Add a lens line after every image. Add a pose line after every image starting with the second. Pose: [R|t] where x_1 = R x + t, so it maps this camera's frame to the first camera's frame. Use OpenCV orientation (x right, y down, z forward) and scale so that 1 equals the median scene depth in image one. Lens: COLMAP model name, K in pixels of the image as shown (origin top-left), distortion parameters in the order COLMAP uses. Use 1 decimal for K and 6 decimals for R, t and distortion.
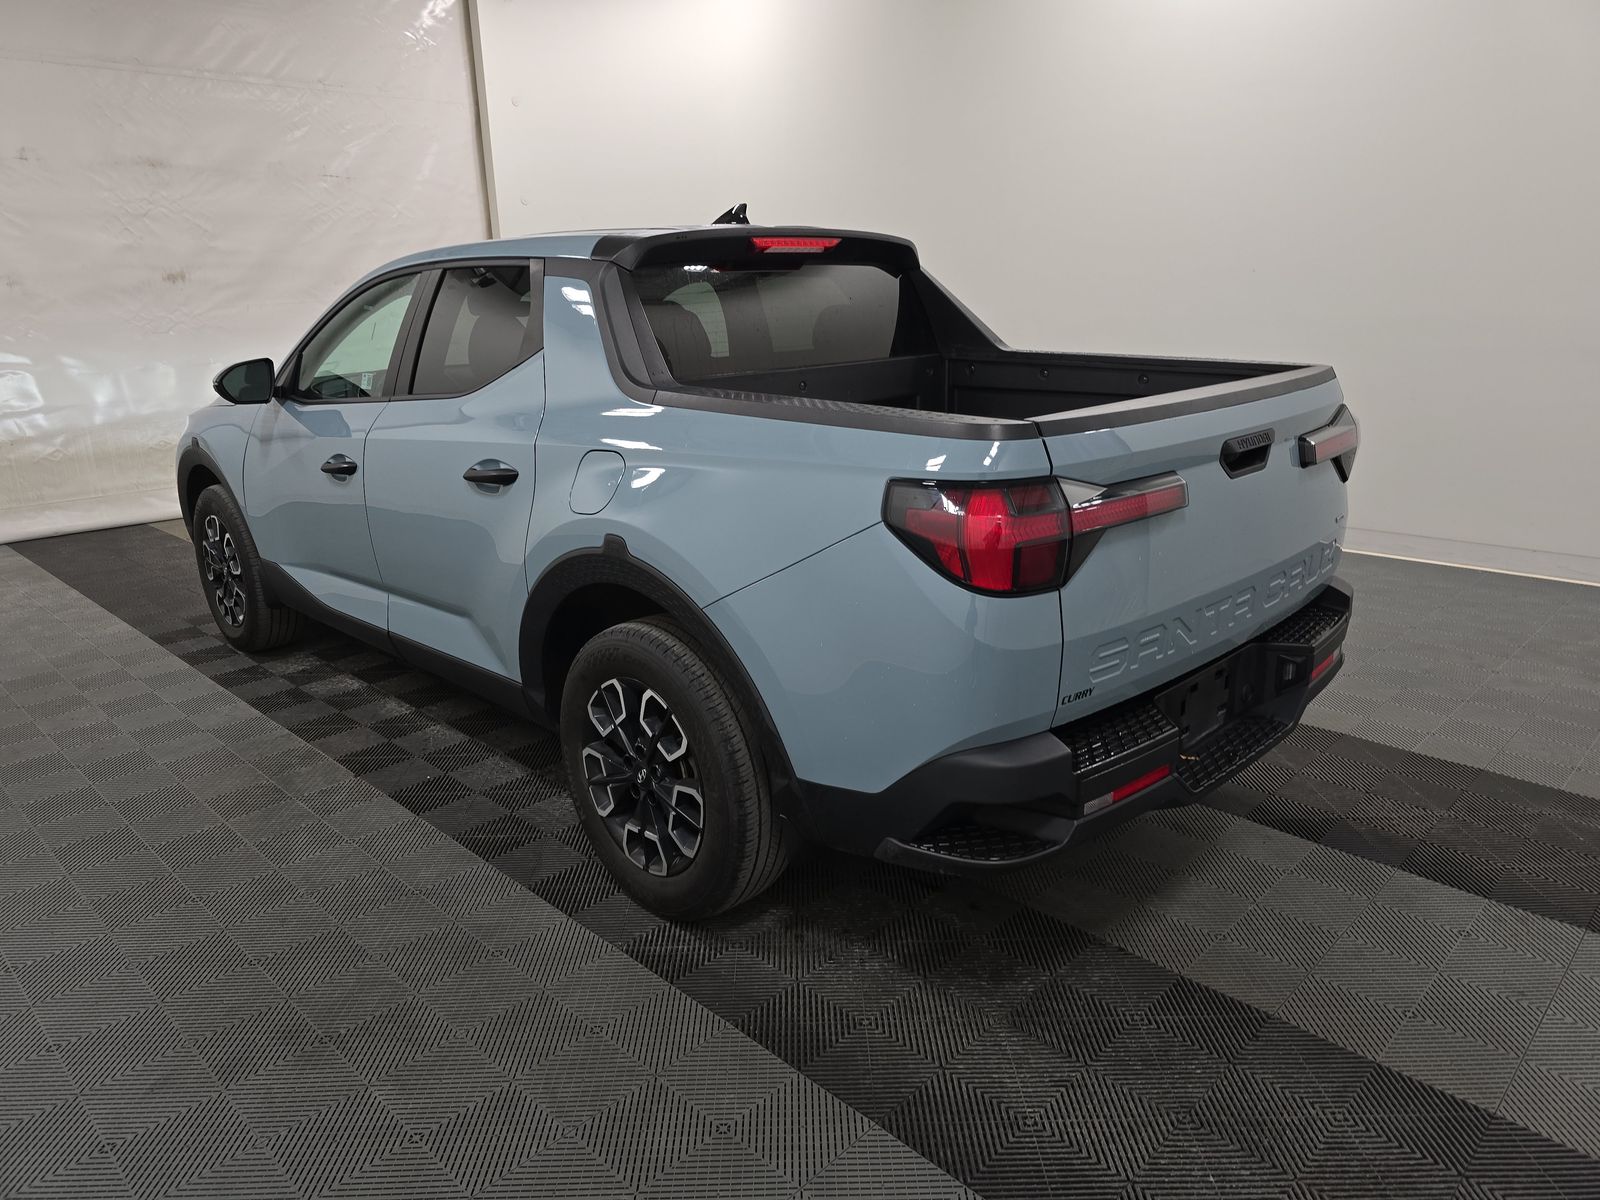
lens RADIAL K [[1083.2, 0, 800.0], [0, 1083.2, 600.0], [0, 0, 1]] dist [0.006324, 0.002088]
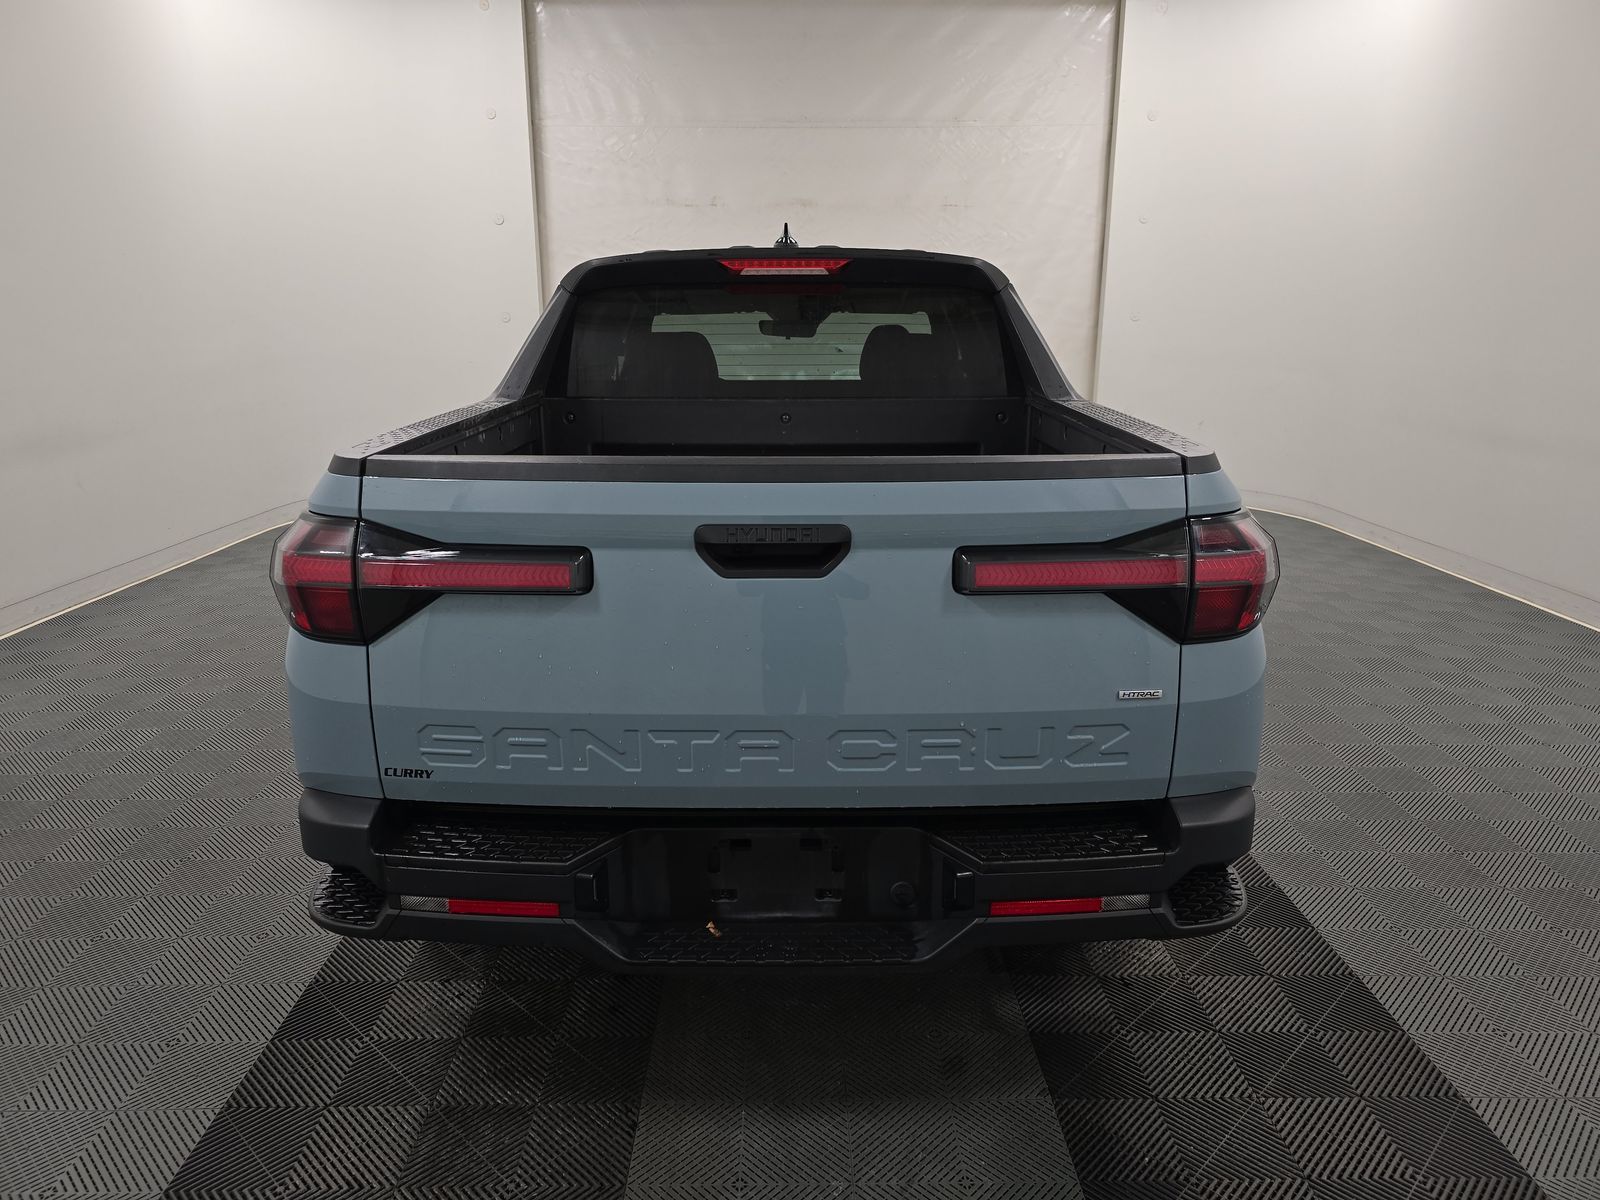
lens RADIAL K [[1083.2, 0, 800.0], [0, 1083.2, 600.0], [0, 0, 1]] dist [0.006324, 0.002088]
pose [[0.710761, 0.197568, -0.675119, 0.895292], [-0.209175, 0.975695, 0.065311, -0.147833], [0.671613, 0.094797, 0.734812, 0.468067]]
